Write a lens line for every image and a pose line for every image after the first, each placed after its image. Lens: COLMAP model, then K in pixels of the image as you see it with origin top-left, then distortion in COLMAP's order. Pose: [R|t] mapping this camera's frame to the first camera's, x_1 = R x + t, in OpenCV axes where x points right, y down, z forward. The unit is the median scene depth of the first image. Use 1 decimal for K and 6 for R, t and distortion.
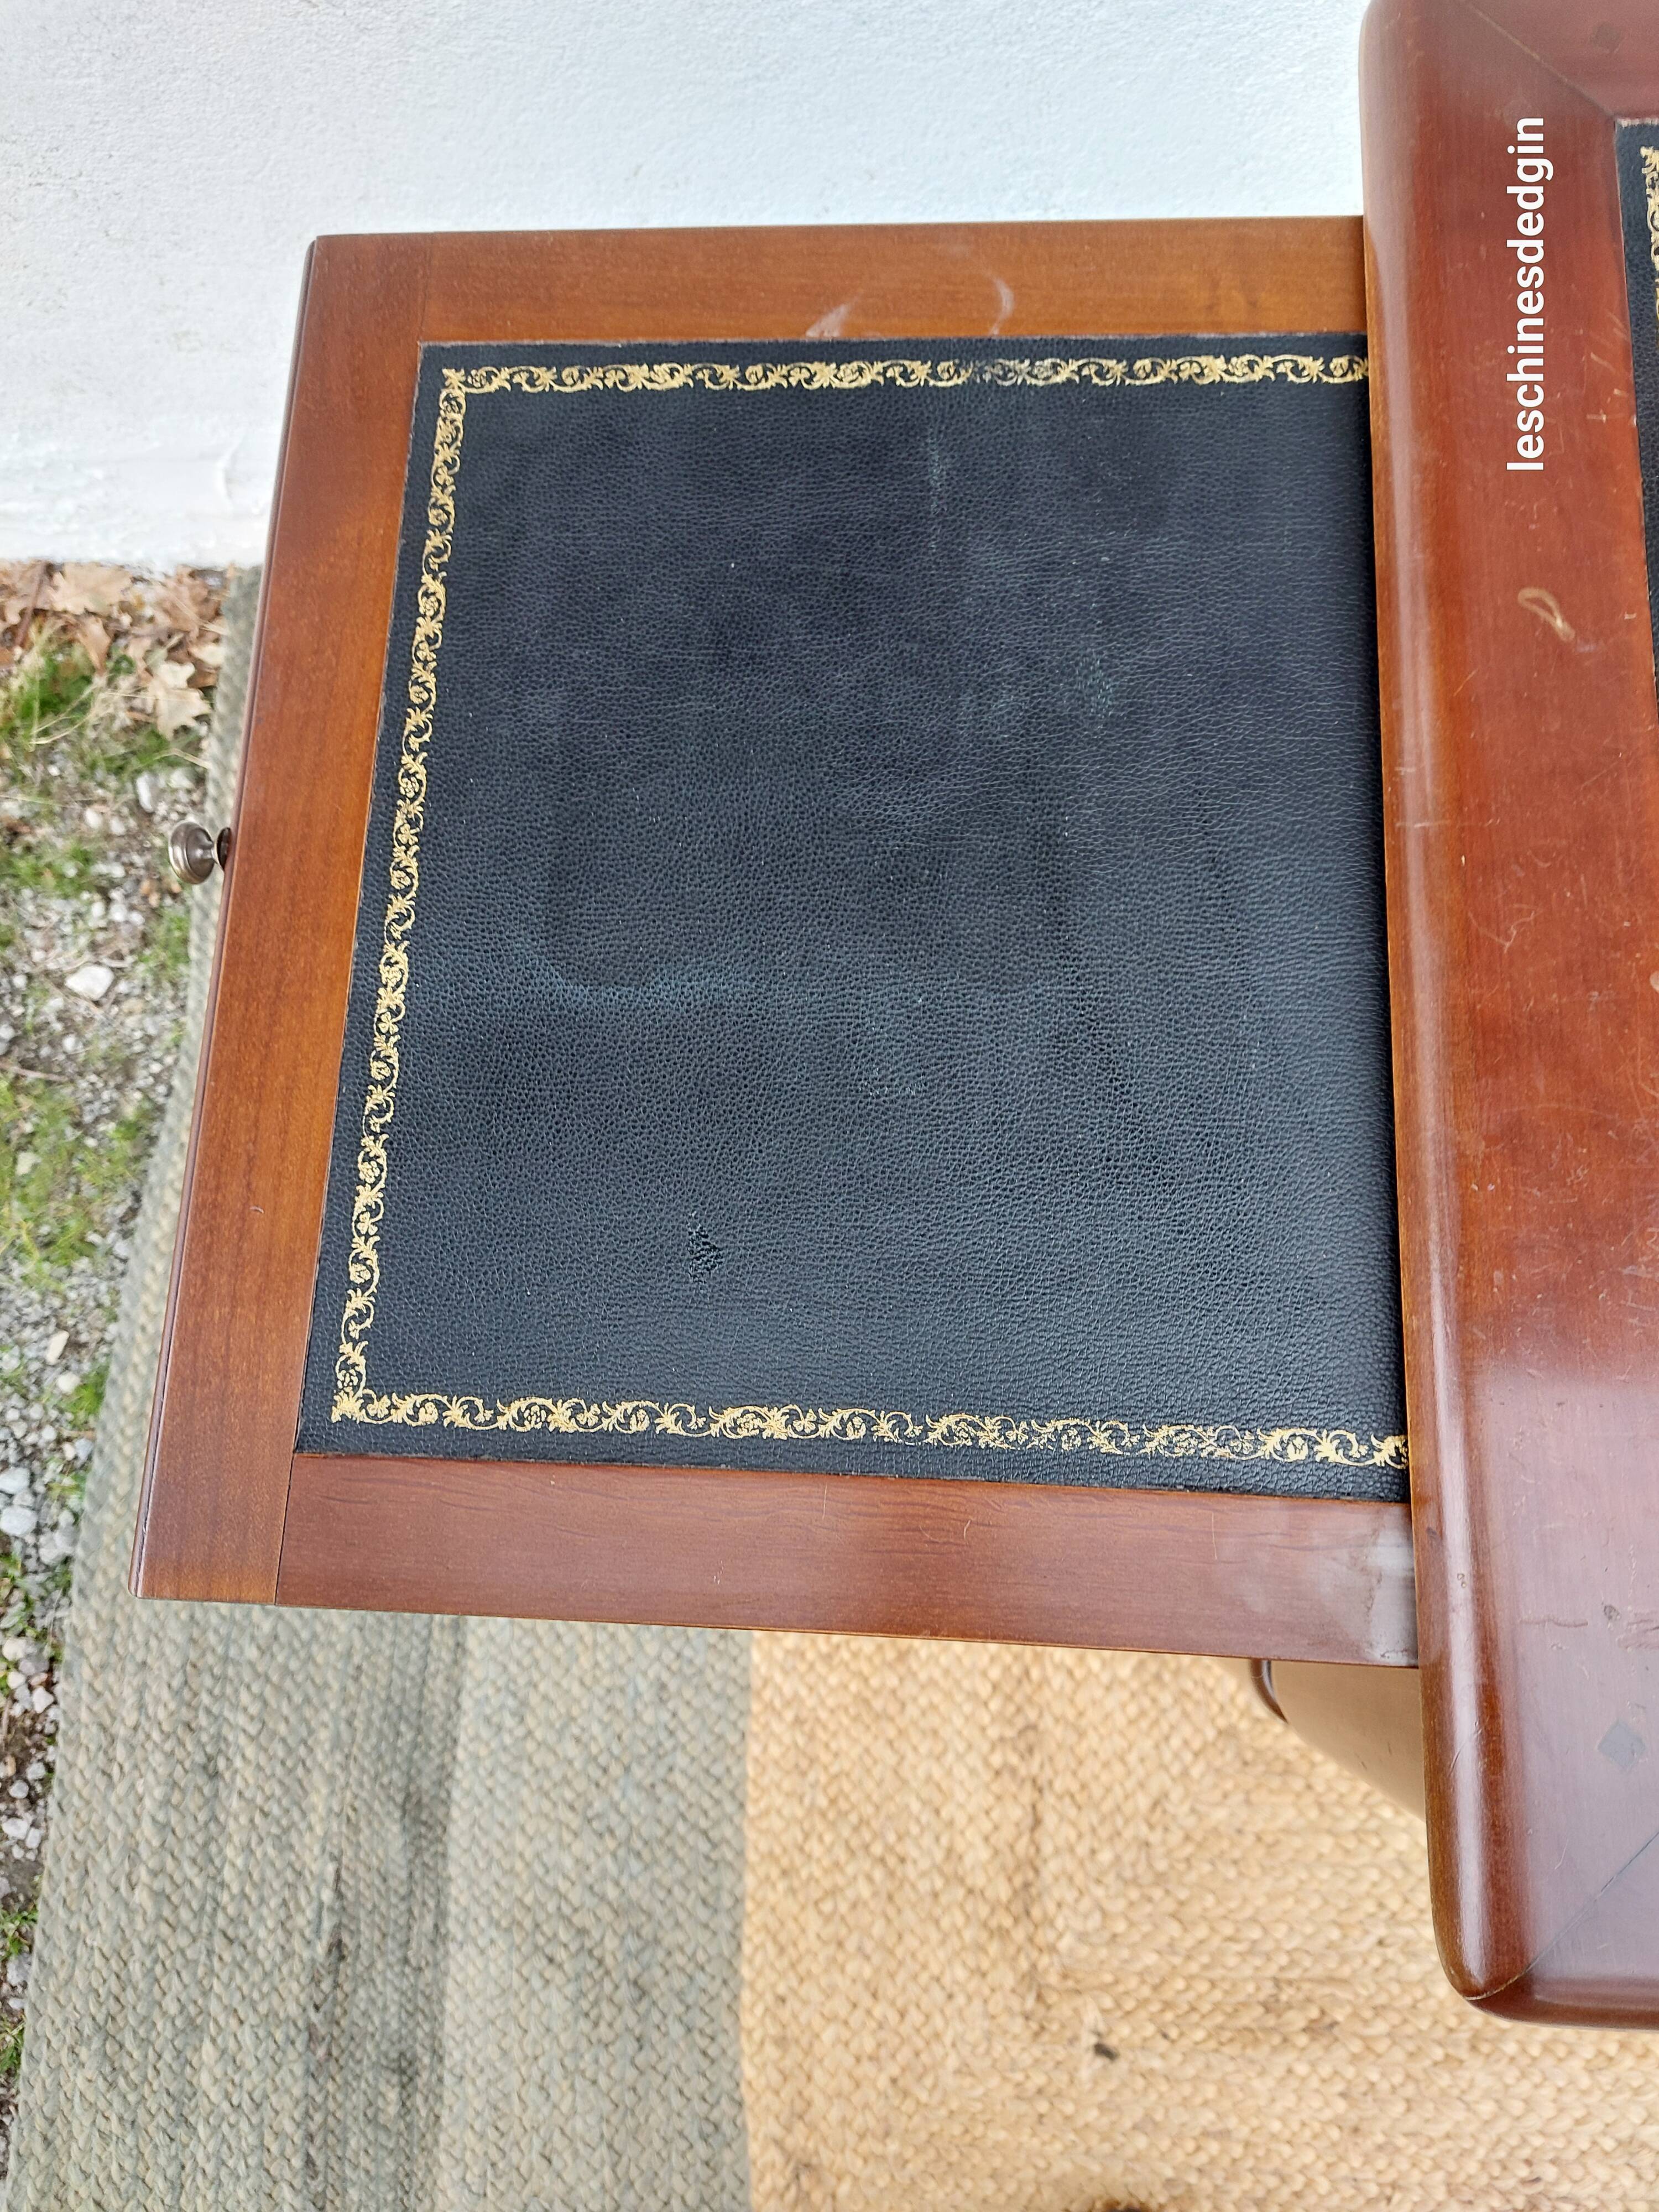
lens RADIAL K [[1573.0, 0, 816.1], [0, 1573.0, 1100.1], [0, 0, 1]] dist [0.054642, -0.054114]
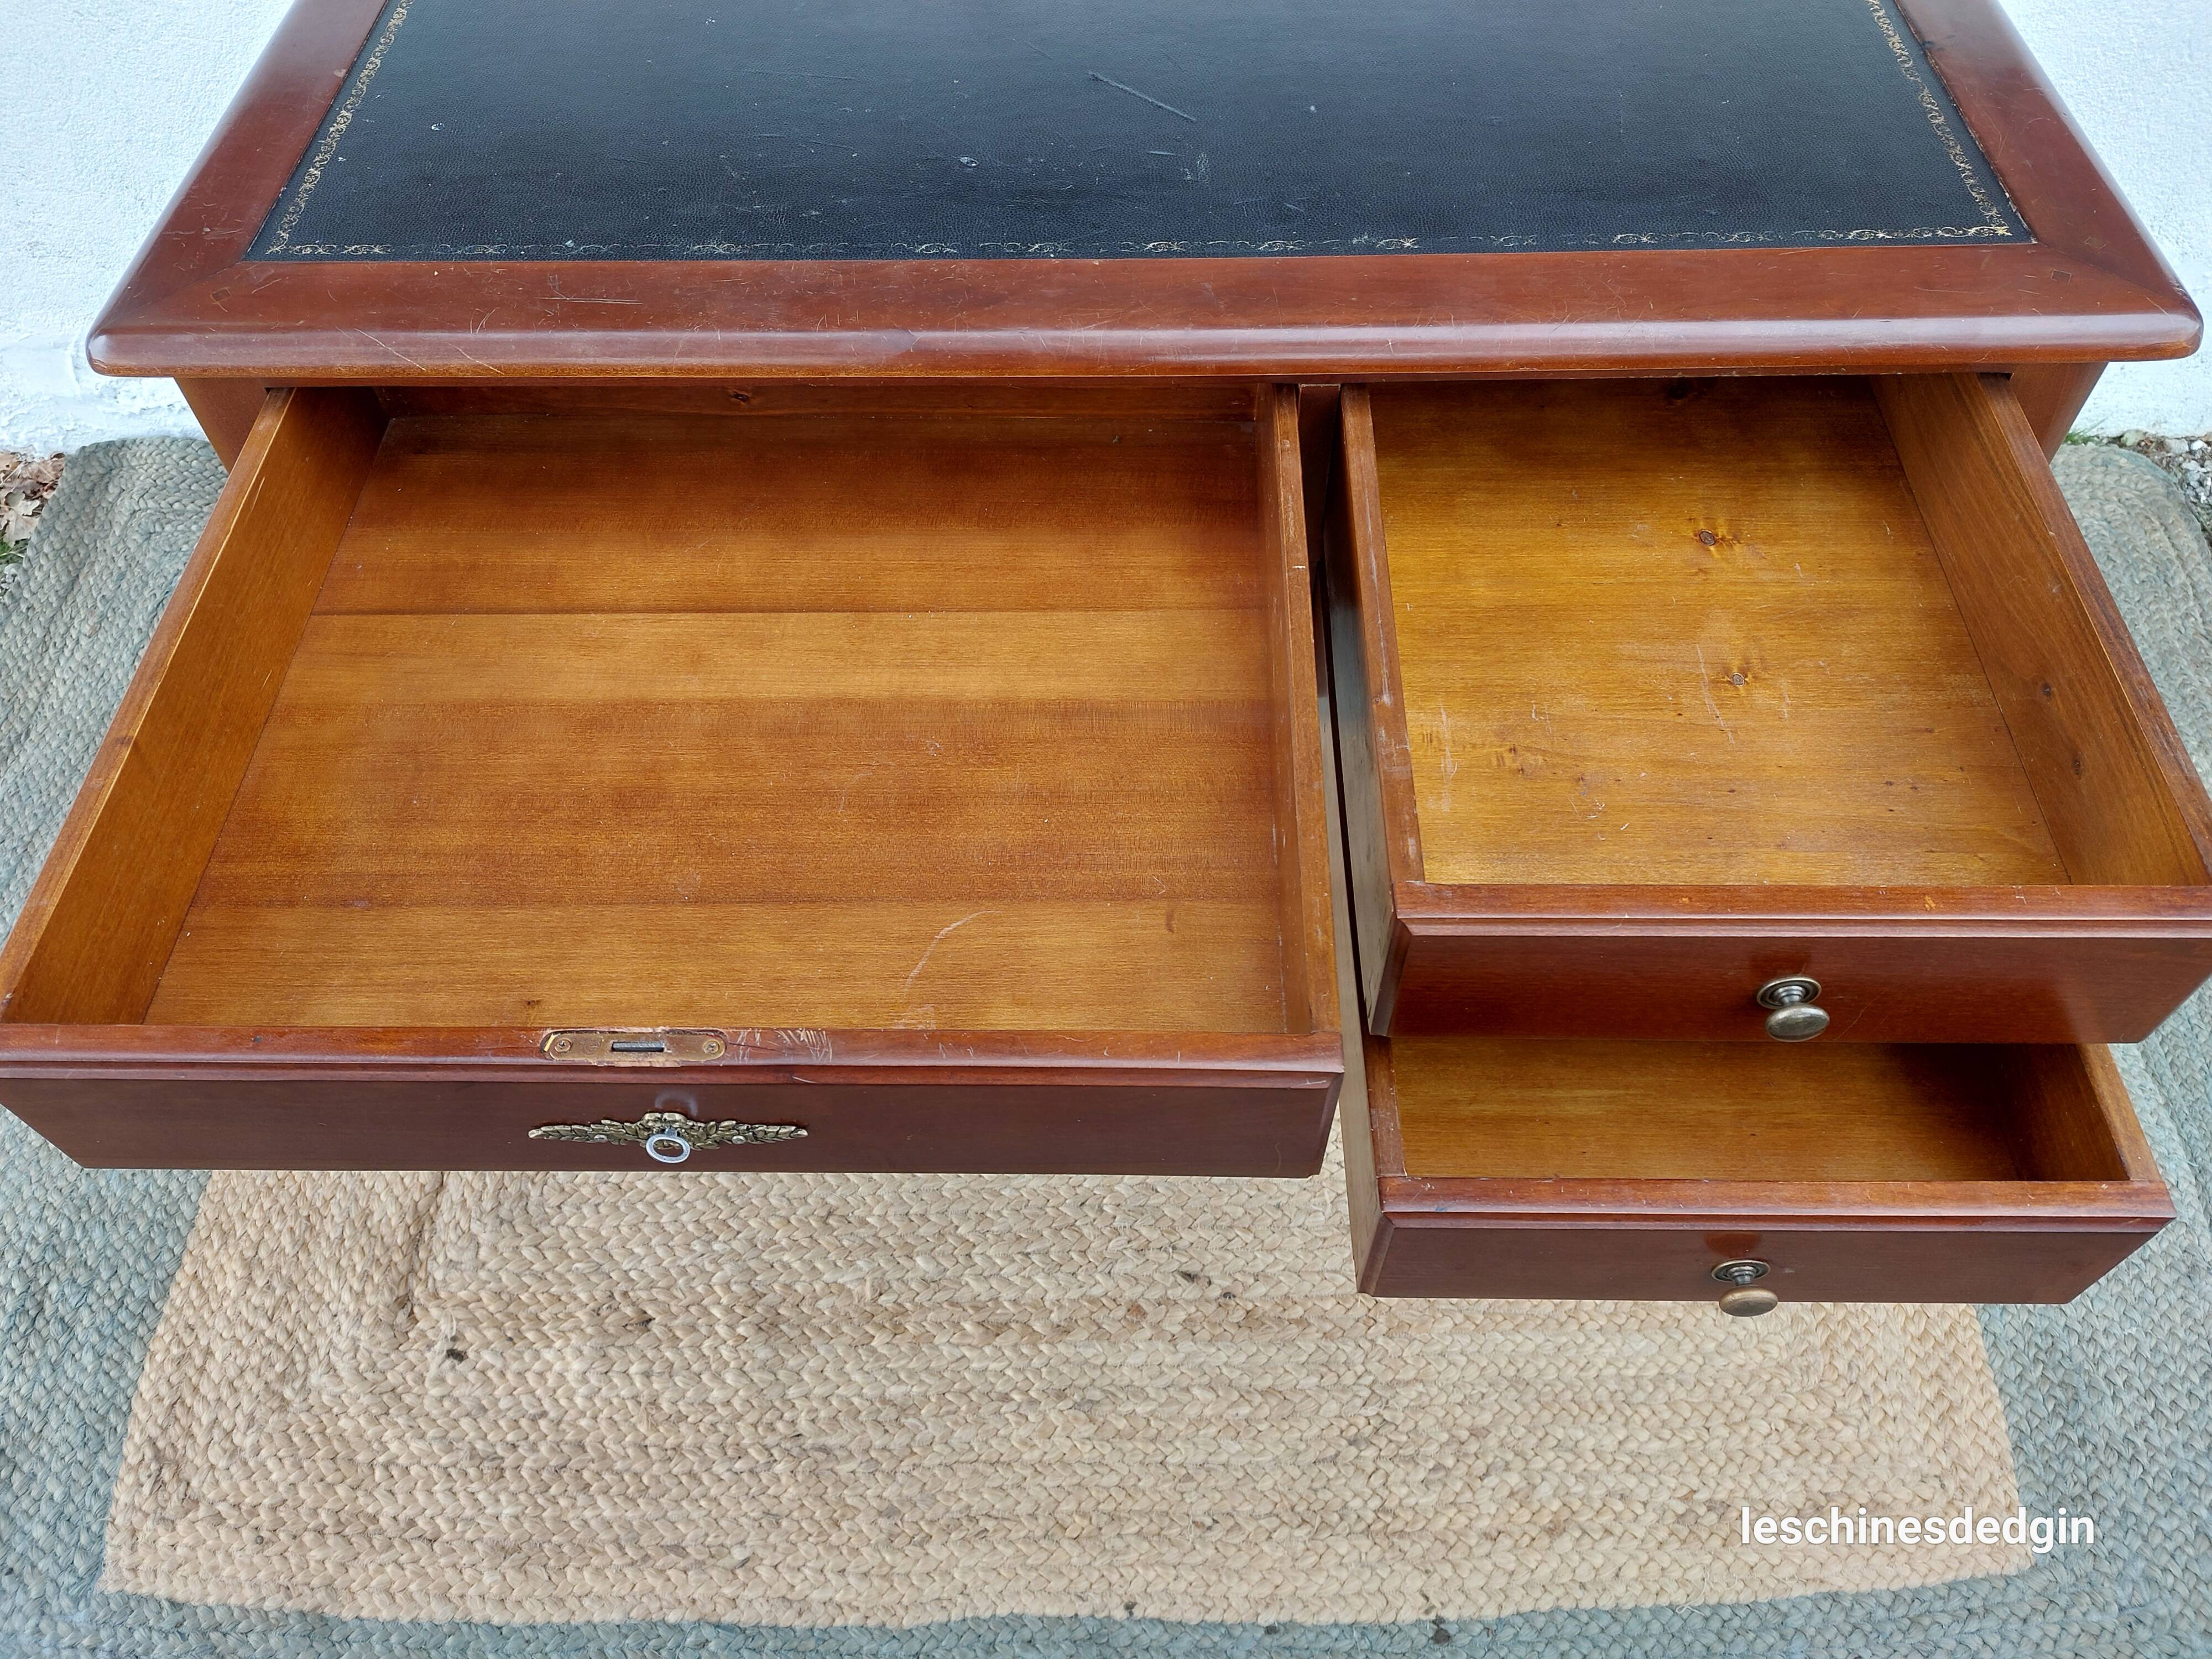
lens RADIAL K [[1573.0, 0, 1093.3], [0, 1573.0, 825.7], [0, 0, 1]] dist [0.054642, -0.054114]
pose [[0.999413, -0.002738, 0.034142, 0.607498], [0.017512, 0.897516, -0.440635, 0.763606], [-0.029437, 0.440974, 0.897037, -0.241225]]
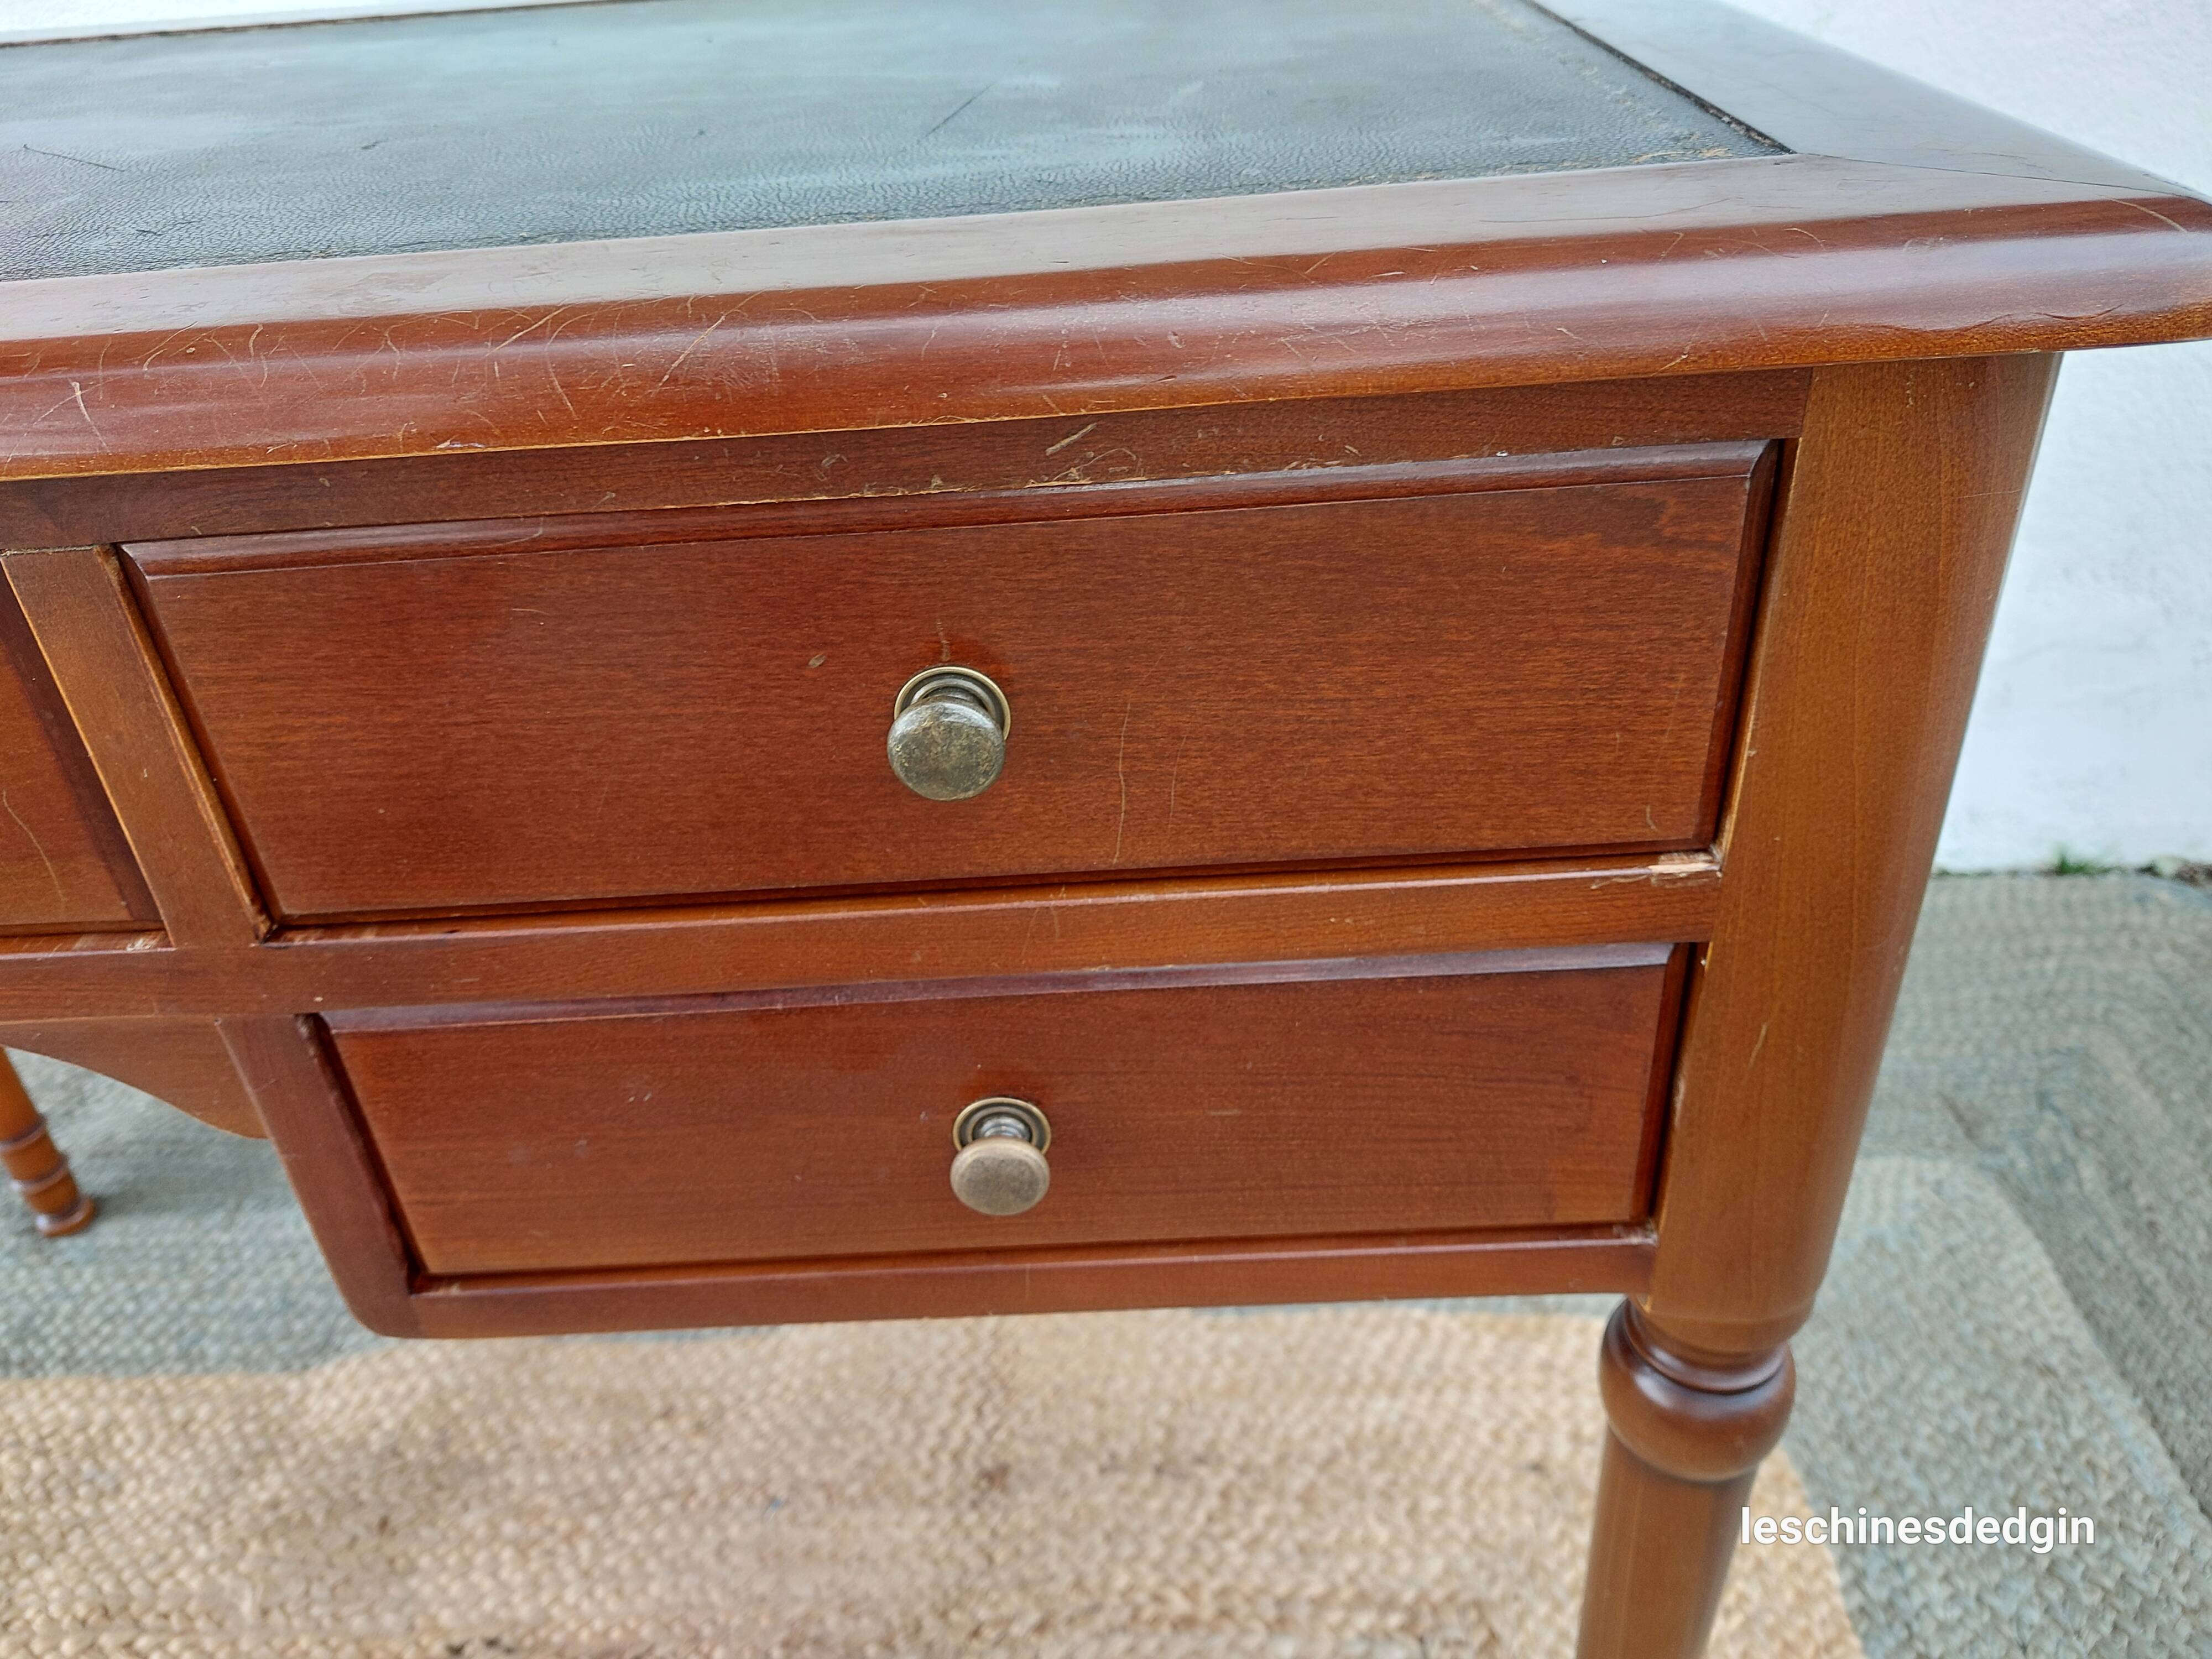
lens RADIAL K [[1573.0, 0, 1124.6], [0, 1573.0, 816.0], [0, 0, 1]] dist [0.054642, -0.054114]
pose [[0.999298, -0.030716, 0.021444, 0.940578], [0.036792, 0.697019, -0.716108, 0.488799], [0.007049, 0.716394, 0.697660, 0.174251]]
